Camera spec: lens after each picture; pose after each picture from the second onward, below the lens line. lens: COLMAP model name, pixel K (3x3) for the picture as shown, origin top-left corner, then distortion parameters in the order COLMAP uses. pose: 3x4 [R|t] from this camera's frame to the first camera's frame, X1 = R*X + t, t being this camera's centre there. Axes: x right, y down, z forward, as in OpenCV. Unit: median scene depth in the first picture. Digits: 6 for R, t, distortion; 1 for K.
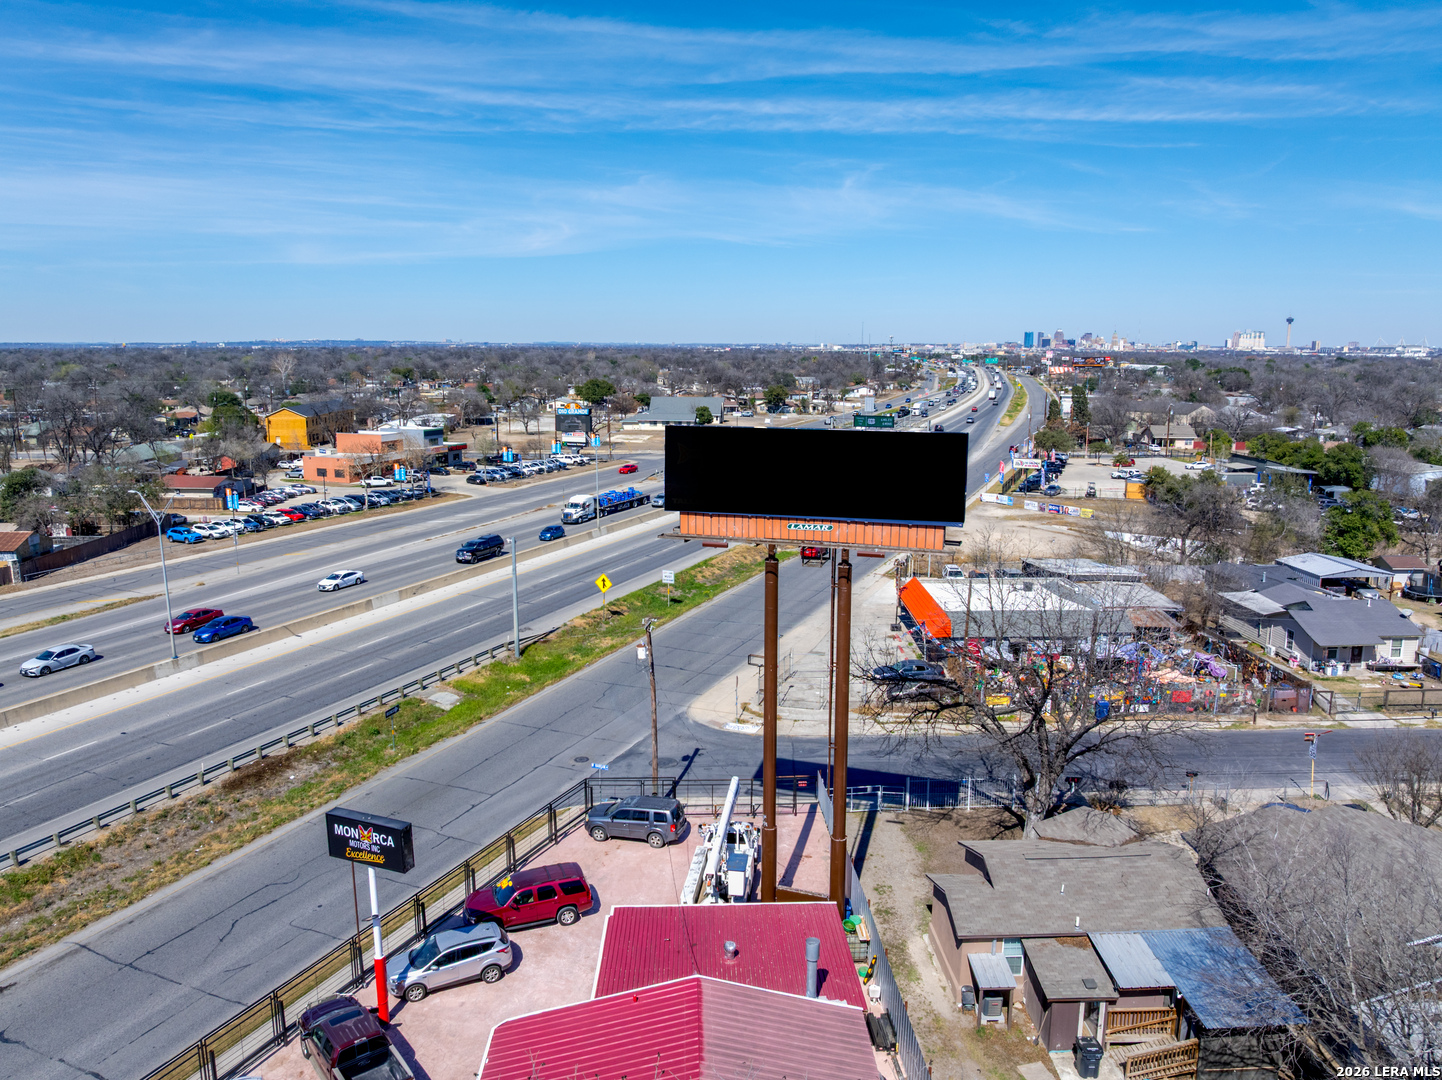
lens RADIAL K [[1015.4, 0, 725.8], [0, 1015.4, 538.7], [0, 0, 1]] dist [-0.032511, -0.010457]
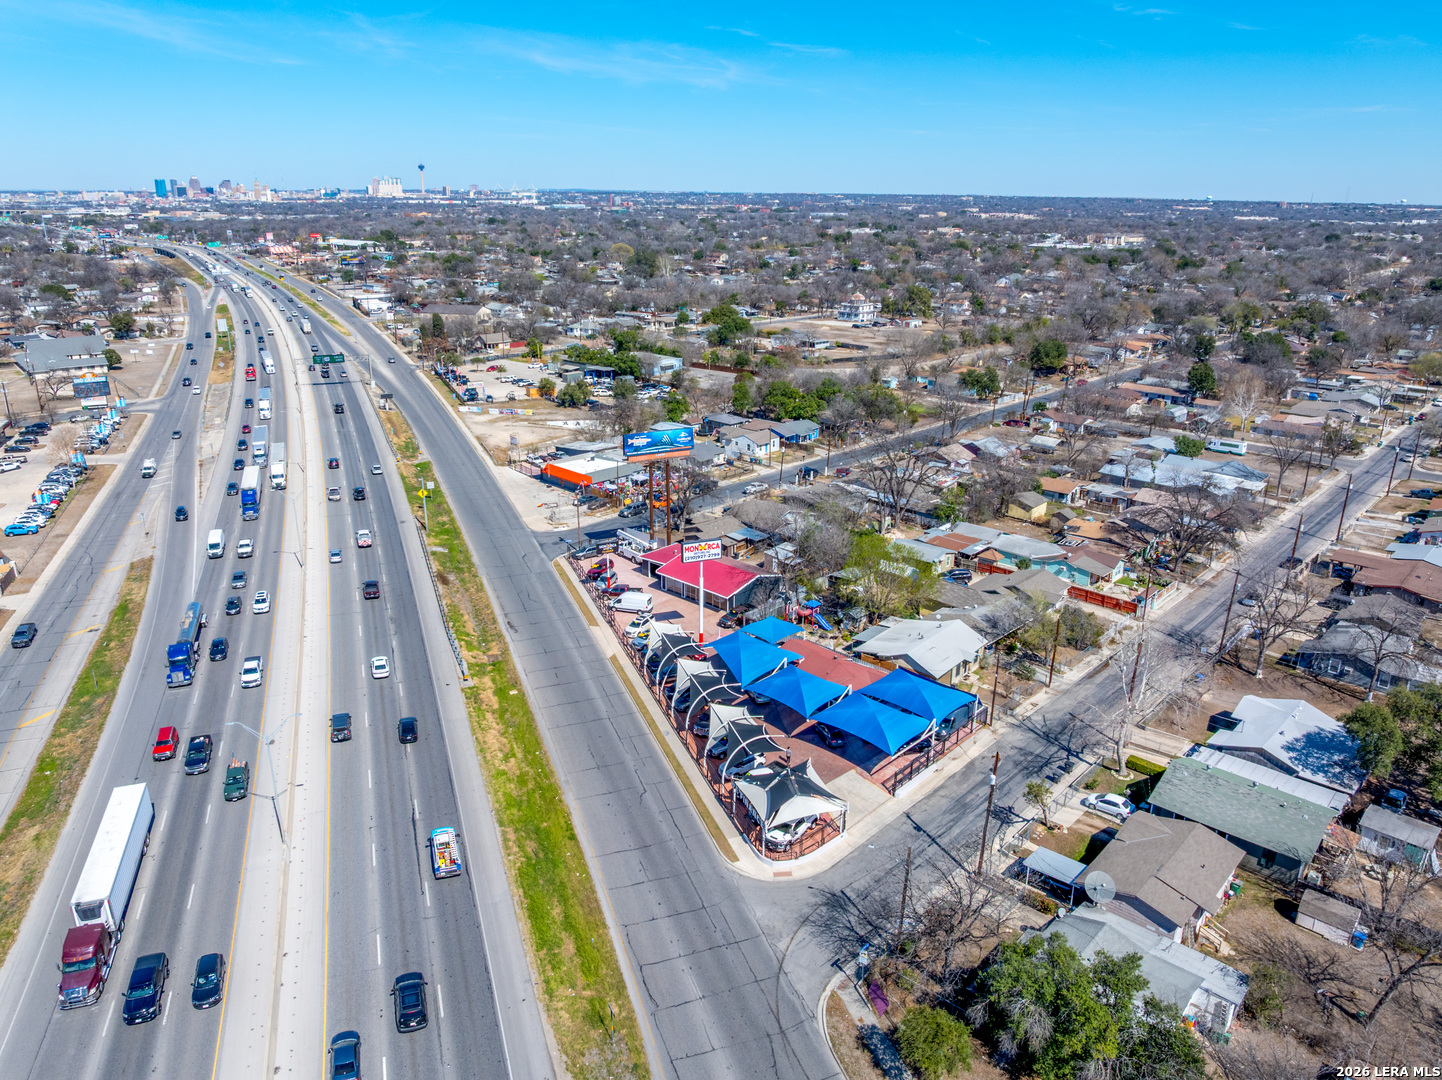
lens RADIAL K [[1015.4, 0, 725.8], [0, 1015.4, 538.7], [0, 0, 1]] dist [-0.032511, -0.010457]
pose [[0.706645, -0.225748, 0.670590, -0.687930], [0.125402, 0.972693, 0.195304, -0.120451], [-0.696367, -0.053917, 0.715658, -0.572317]]
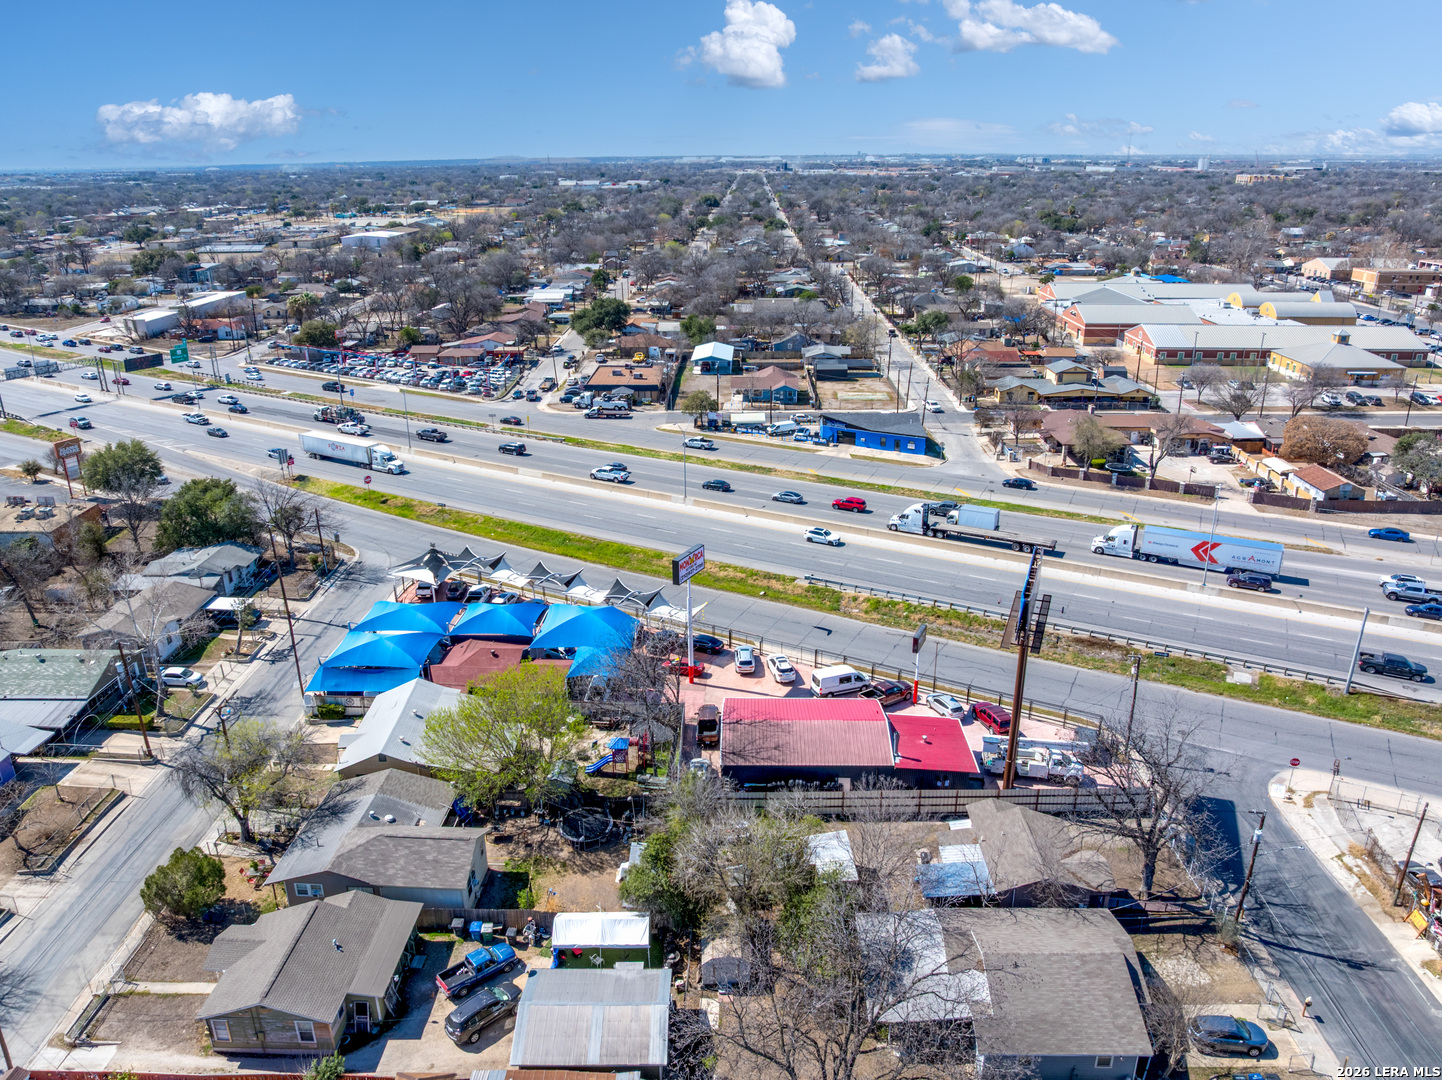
lens RADIAL K [[1015.4, 0, 725.8], [0, 1015.4, 538.7], [0, 0, 1]] dist [-0.032511, -0.010457]
pose [[-0.060091, 0.351880, -0.934114, 0.545686], [-0.179479, 0.916745, 0.356883, -0.213899], [0.981925, 0.189100, 0.008067, 0.096085]]
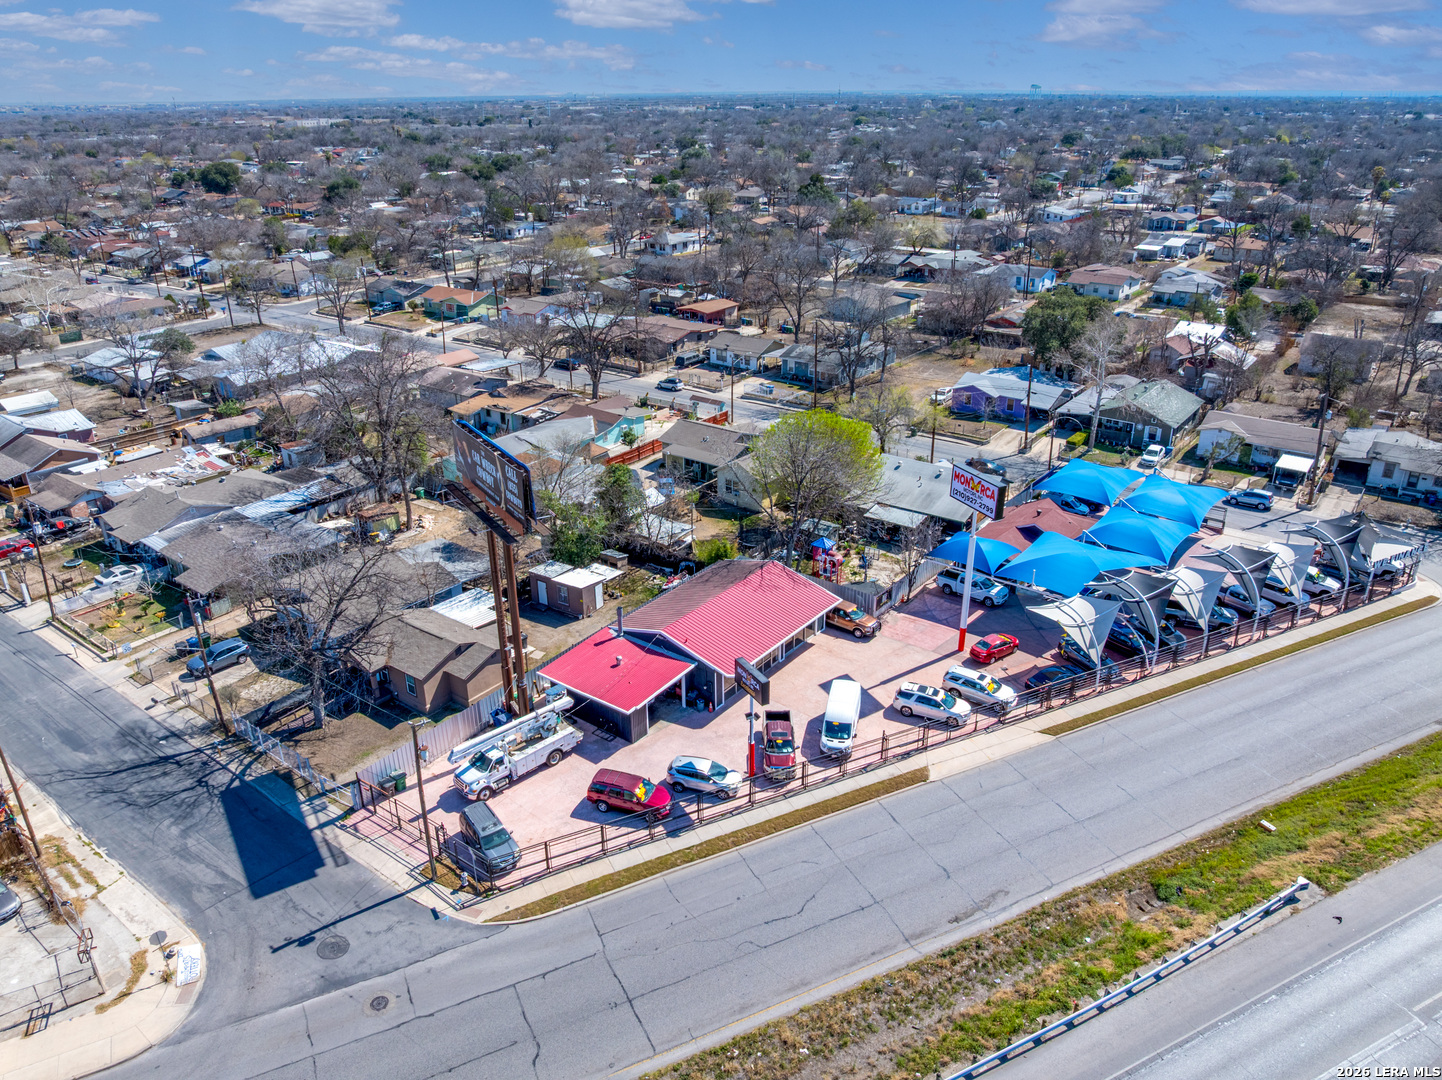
lens RADIAL K [[1015.4, 0, 725.8], [0, 1015.4, 538.7], [0, 0, 1]] dist [-0.032511, -0.010457]
pose [[-0.778312, -0.250280, 0.575839, -0.311615], [0.122124, 0.839261, 0.529837, -0.207738], [-0.615887, 0.482702, -0.622641, 0.493558]]
